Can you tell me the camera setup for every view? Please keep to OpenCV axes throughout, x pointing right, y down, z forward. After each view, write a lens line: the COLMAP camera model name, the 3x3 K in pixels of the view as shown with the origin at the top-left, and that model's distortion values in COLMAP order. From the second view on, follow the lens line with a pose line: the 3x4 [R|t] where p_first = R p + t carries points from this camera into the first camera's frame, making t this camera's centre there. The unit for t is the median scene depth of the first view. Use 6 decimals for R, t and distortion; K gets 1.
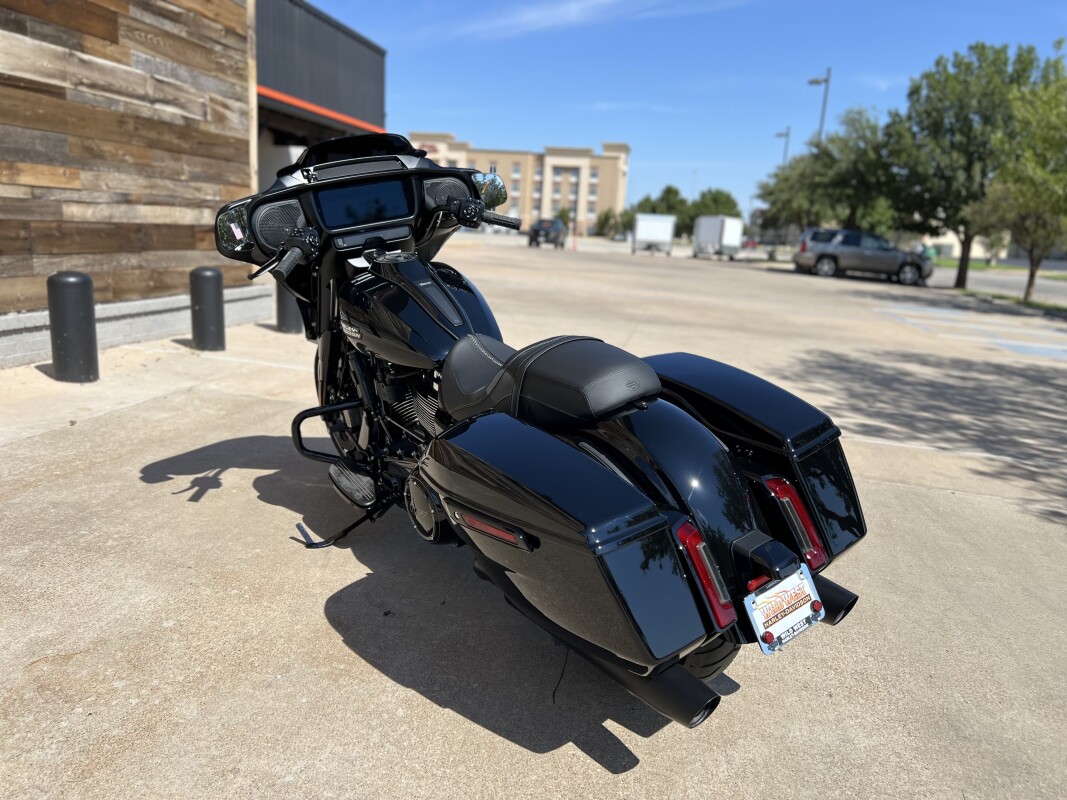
lens RADIAL K [[809.8, 0, 523.3], [0, 809.8, 406.1], [0, 0, 1]] dist [0.044501, -0.046875]
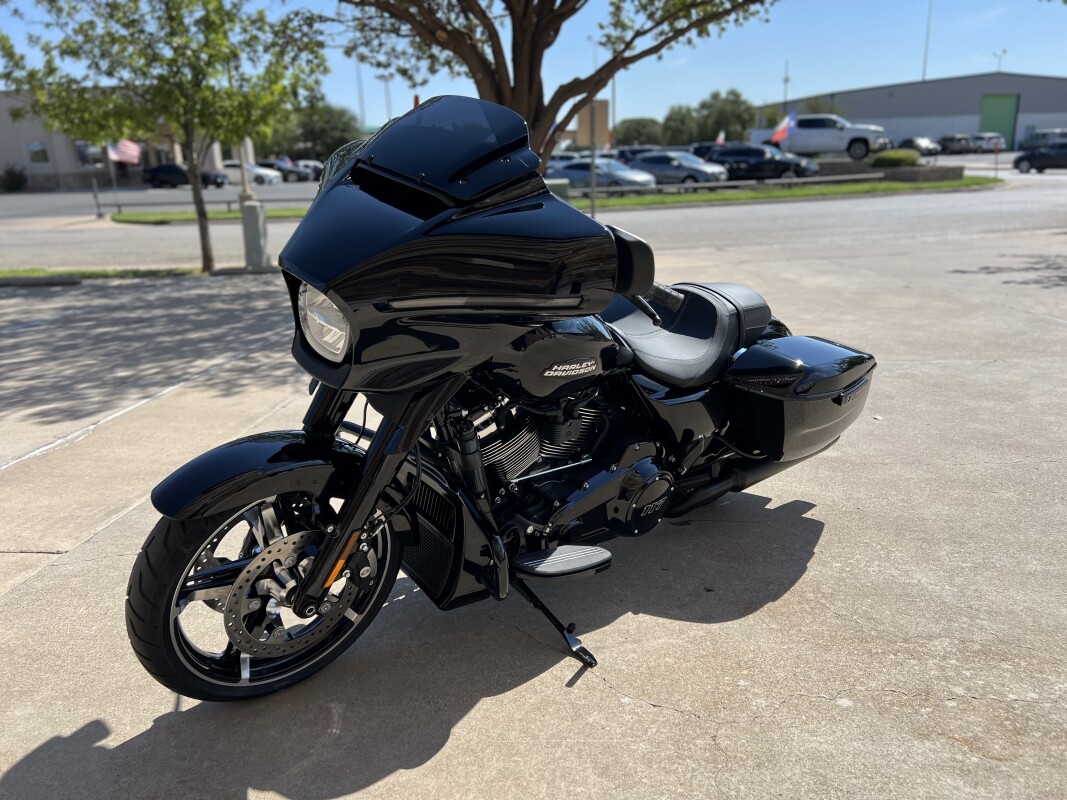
lens RADIAL K [[809.8, 0, 540.0], [0, 809.8, 403.5], [0, 0, 1]] dist [0.044501, -0.046875]
pose [[-0.120096, -0.332031, 0.935592, -0.412489], [0.240516, 0.904606, 0.351909, -0.149968], [-0.963187, 0.267288, -0.028780, 0.469924]]
